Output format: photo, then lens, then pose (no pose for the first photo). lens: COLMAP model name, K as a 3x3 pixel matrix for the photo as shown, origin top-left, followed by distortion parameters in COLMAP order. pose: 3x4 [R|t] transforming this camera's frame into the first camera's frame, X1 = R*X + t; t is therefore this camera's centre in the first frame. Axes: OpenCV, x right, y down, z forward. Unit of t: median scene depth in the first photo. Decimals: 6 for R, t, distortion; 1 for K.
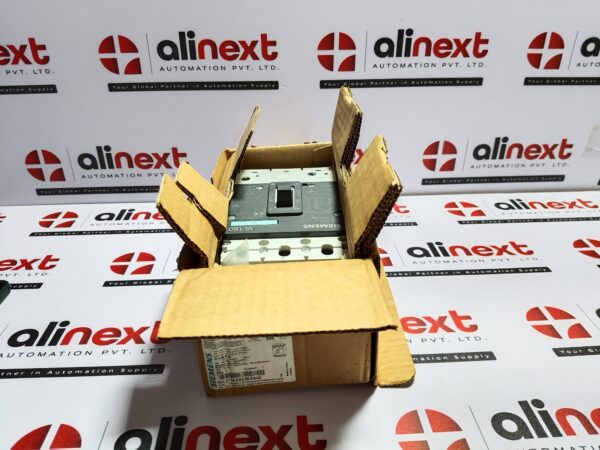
lens RADIAL K [[465.3, 0, 300.0], [0, 465.3, 225.0], [0, 0, 1]] dist [0.022059, -0.094075]
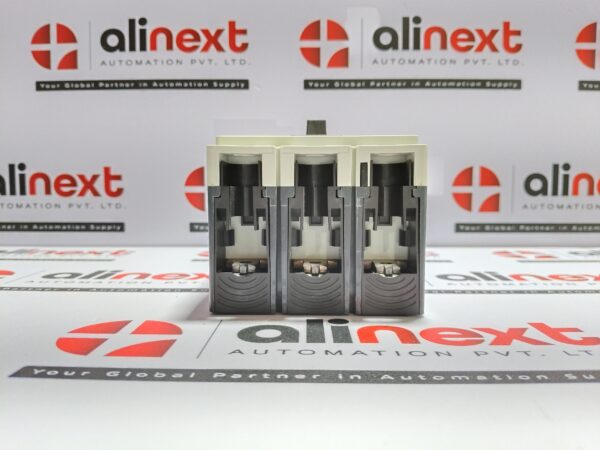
lens RADIAL K [[470.5, 0, 300.0], [0, 470.5, 225.0], [0, 0, 1]] dist [-0.003622, -0.065347]
pose [[0.997449, 0.008670, -0.070859, 0.094111], [-0.036902, 0.912314, -0.407826, 0.222343], [0.061110, 0.409400, 0.910306, 0.396669]]
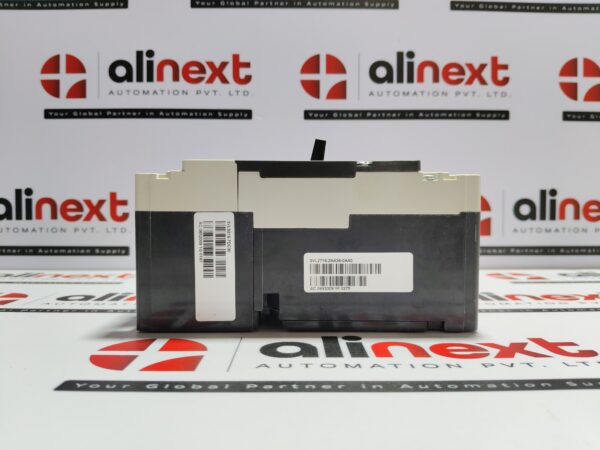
lens RADIAL K [[467.6, 0, 299.7], [0, 467.6, 225.8], [0, 0, 1]] dist [0.014071, -0.089158]
pose [[0.998997, 0.004332, -0.044570, 0.072801], [-0.024099, 0.890903, -0.453553, 0.234371], [0.037743, 0.454172, 0.890114, 0.372916]]
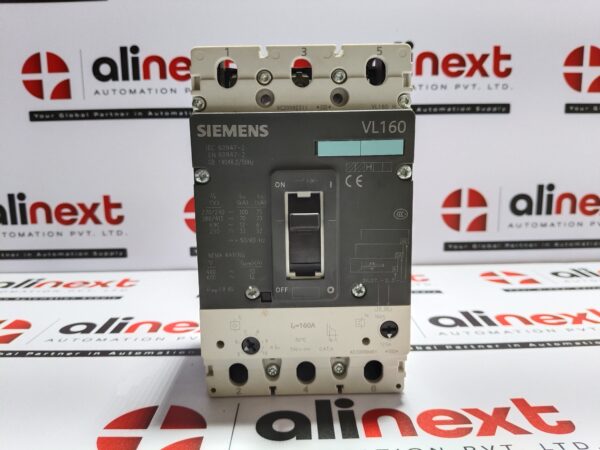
lens RADIAL K [[470.5, 0, 300.0], [0, 470.5, 225.0], [0, 0, 1]] dist [-0.003622, -0.065347]
pose [[0.999107, -0.006177, -0.041803, 0.078543], [-0.007683, 0.946212, -0.323456, 0.129097], [0.041552, 0.323488, 0.945319, 0.325234]]
